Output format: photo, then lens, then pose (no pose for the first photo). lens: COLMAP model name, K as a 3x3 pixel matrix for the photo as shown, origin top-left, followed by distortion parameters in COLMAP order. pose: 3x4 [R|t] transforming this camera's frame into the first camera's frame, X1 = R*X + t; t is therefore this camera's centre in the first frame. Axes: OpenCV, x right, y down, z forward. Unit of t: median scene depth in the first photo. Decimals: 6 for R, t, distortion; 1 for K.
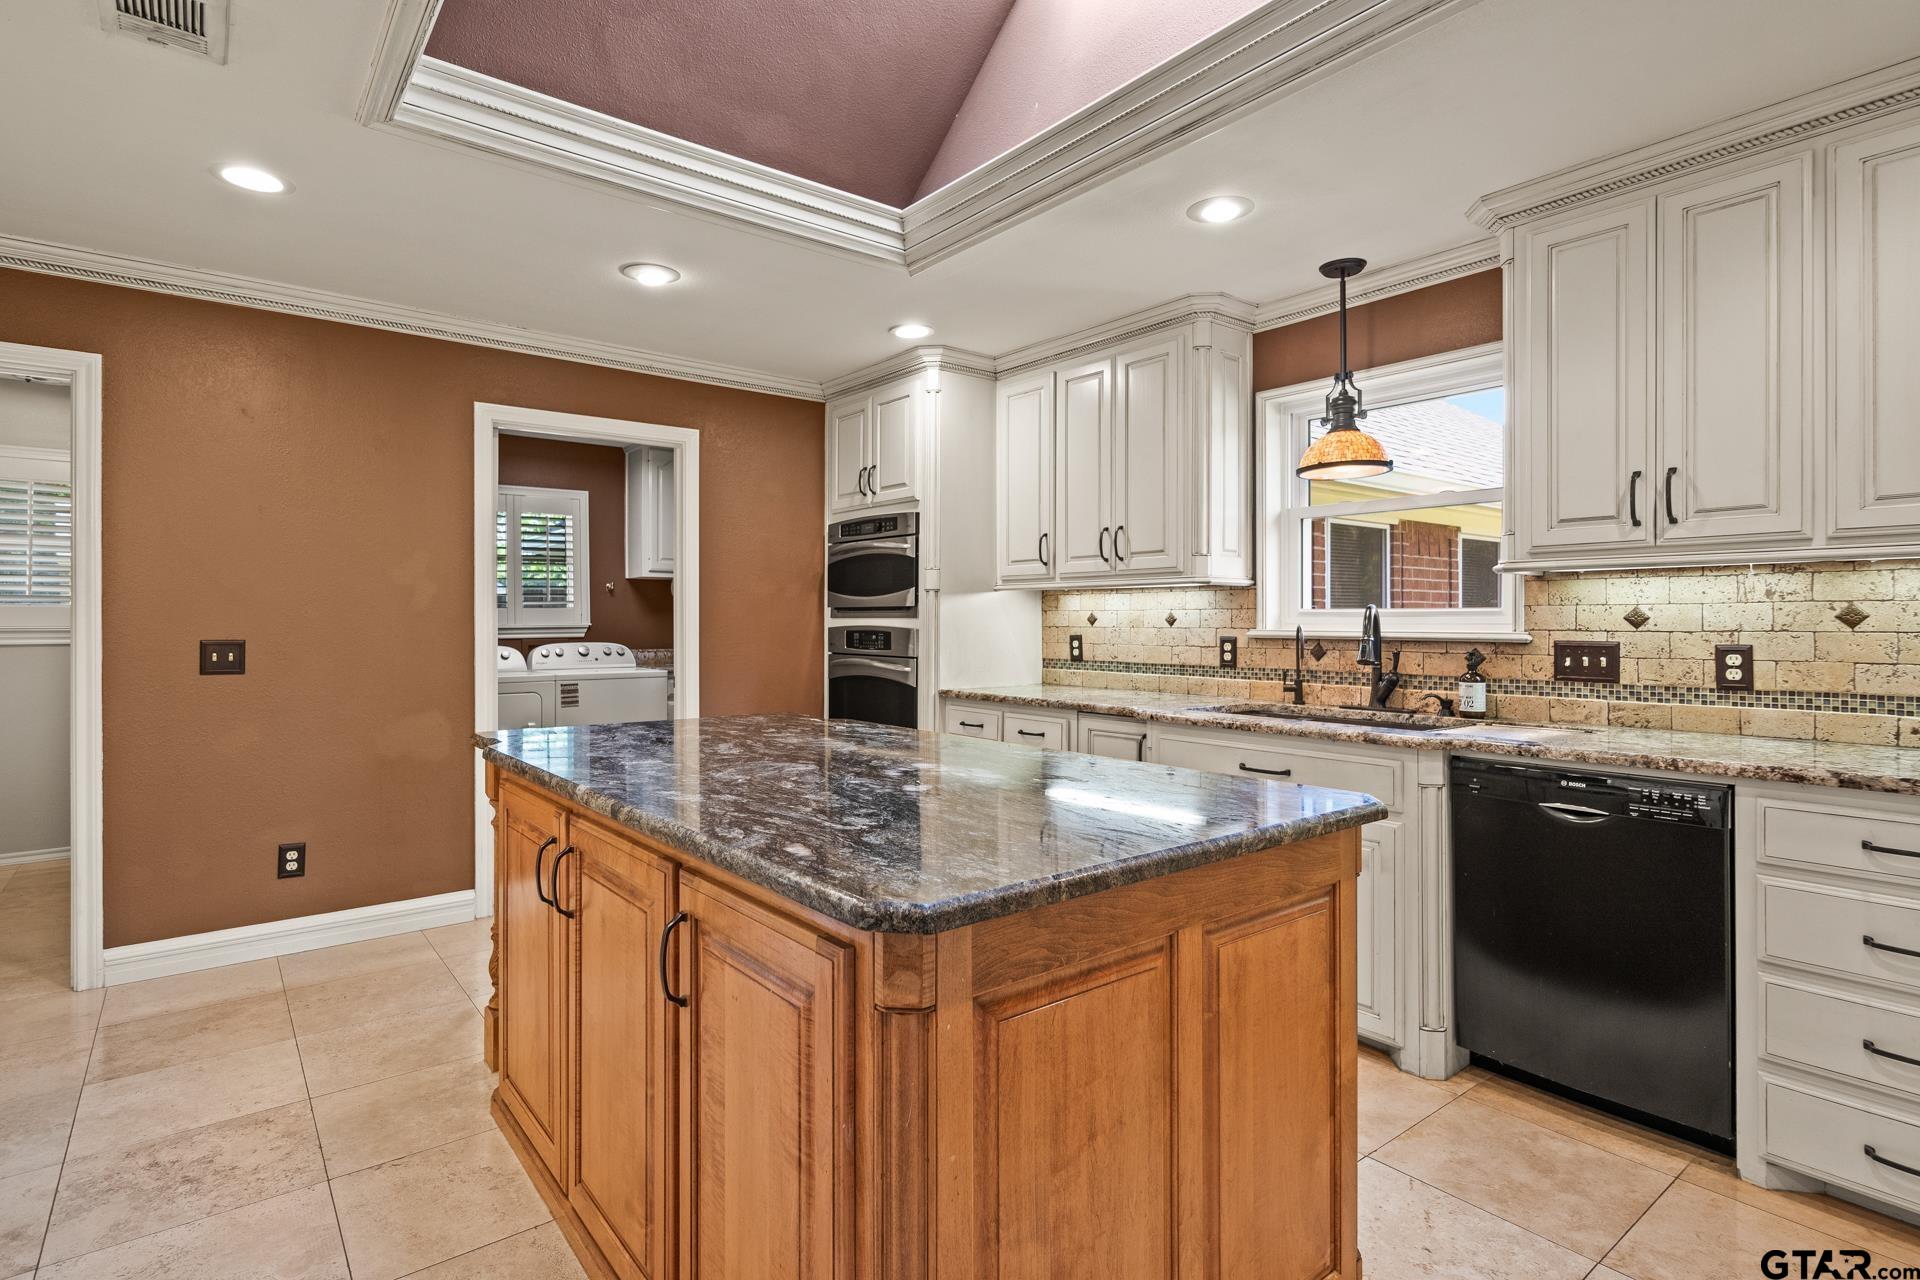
lens RADIAL K [[954.6, 0, 965.0], [0, 954.6, 625.7], [0, 0, 1]] dist [-0.000889, 0.001949]
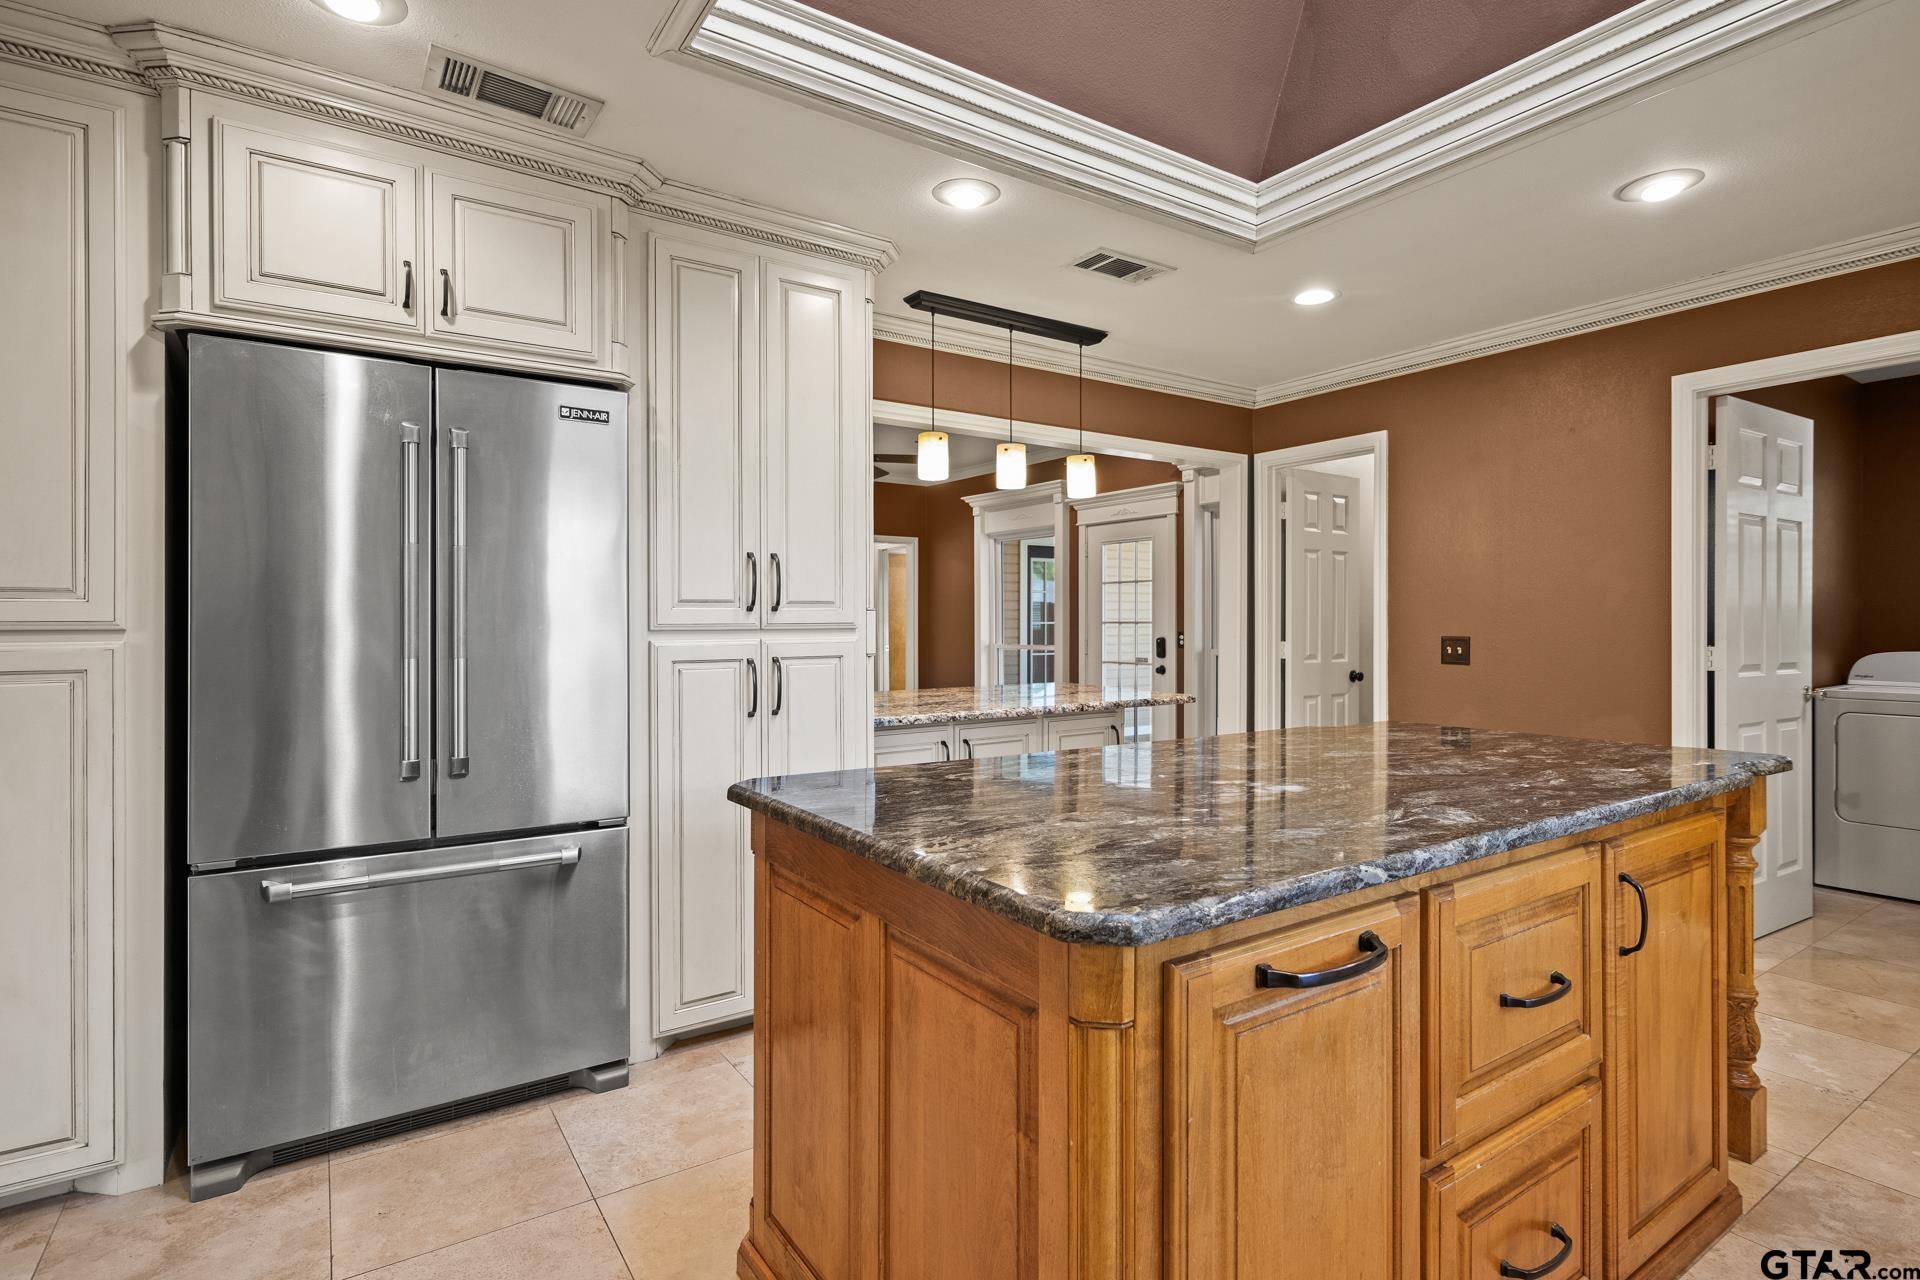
lens RADIAL K [[954.6, 0, 965.0], [0, 954.6, 625.7], [0, 0, 1]] dist [-0.000889, 0.001949]
pose [[-0.077205, 0.002479, -0.997012, 0.596553], [-0.002302, 0.999994, 0.002665, -0.000729], [0.997013, 0.002501, -0.077199, 0.557800]]
